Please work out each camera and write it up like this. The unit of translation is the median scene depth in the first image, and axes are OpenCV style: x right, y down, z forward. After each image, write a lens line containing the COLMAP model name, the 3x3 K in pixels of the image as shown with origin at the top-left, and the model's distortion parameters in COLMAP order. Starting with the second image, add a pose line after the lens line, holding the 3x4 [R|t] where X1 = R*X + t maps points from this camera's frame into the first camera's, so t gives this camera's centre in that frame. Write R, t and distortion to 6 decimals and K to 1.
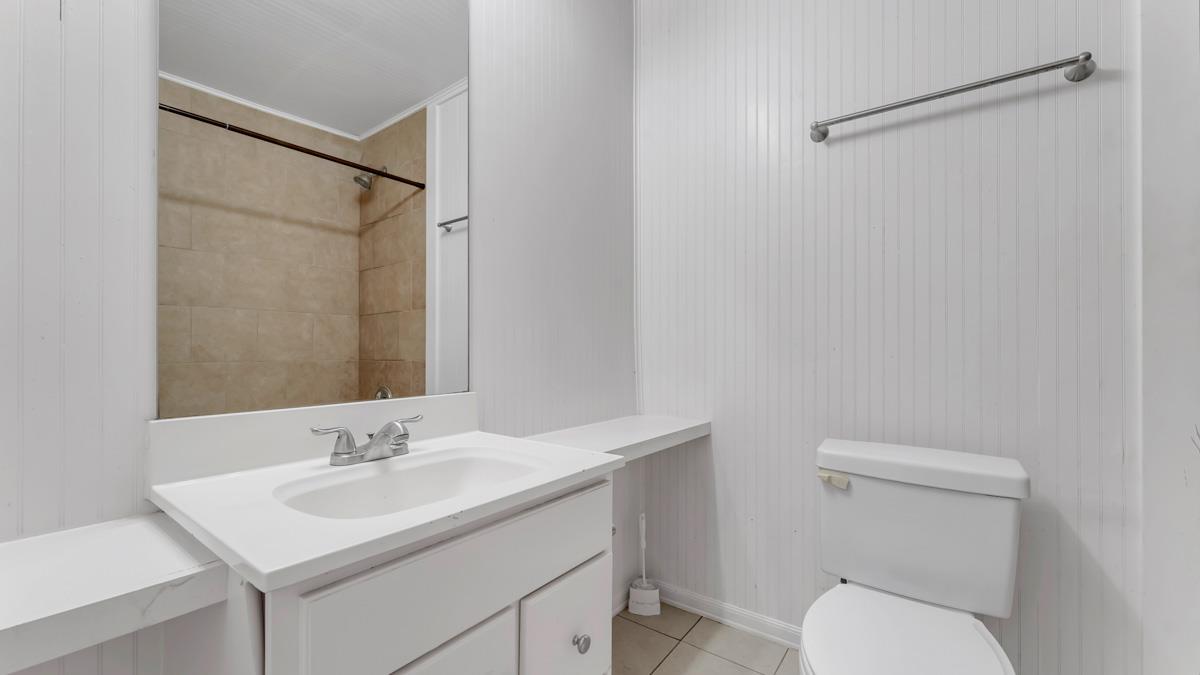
lens RADIAL K [[488.4, 0, 601.5], [0, 488.4, 344.2], [0, 0, 1]] dist [0.006739, -0.000428]
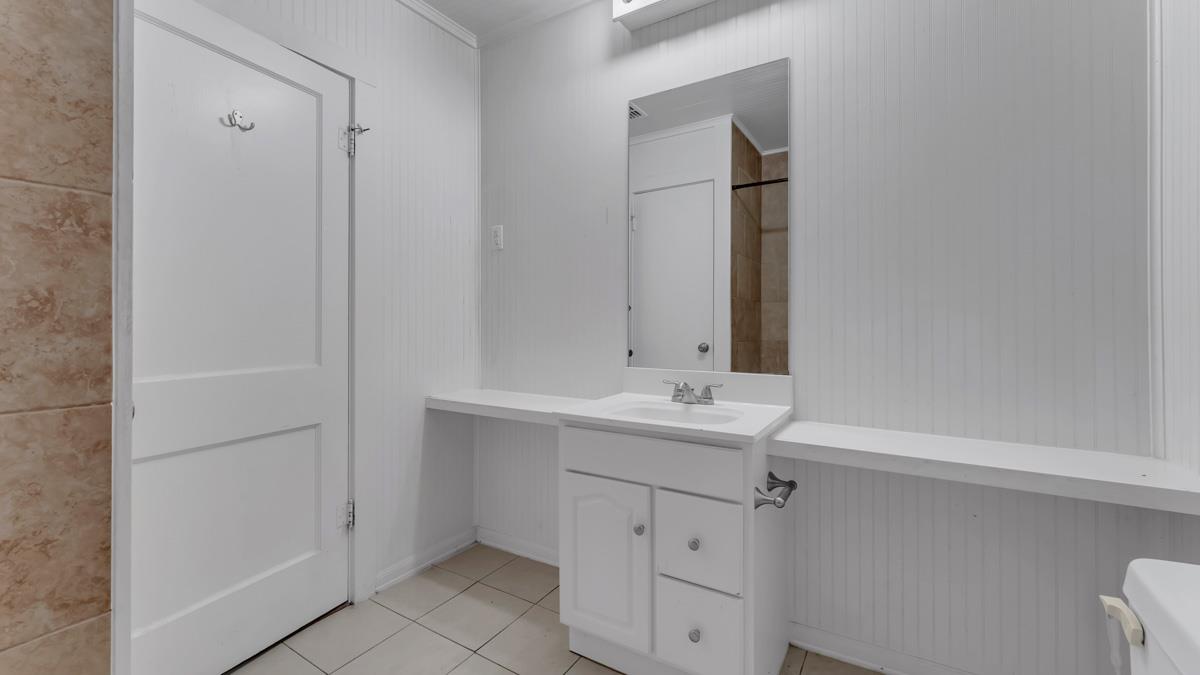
lens RADIAL K [[488.4, 0, 600.2], [0, 488.4, 330.8], [0, 0, 1]] dist [0.006739, -0.000428]
pose [[0.074624, 0.005560, -0.997196, 1.008973], [0.007664, 0.999952, 0.006149, -0.031675], [0.997182, -0.008102, 0.074578, 0.436184]]
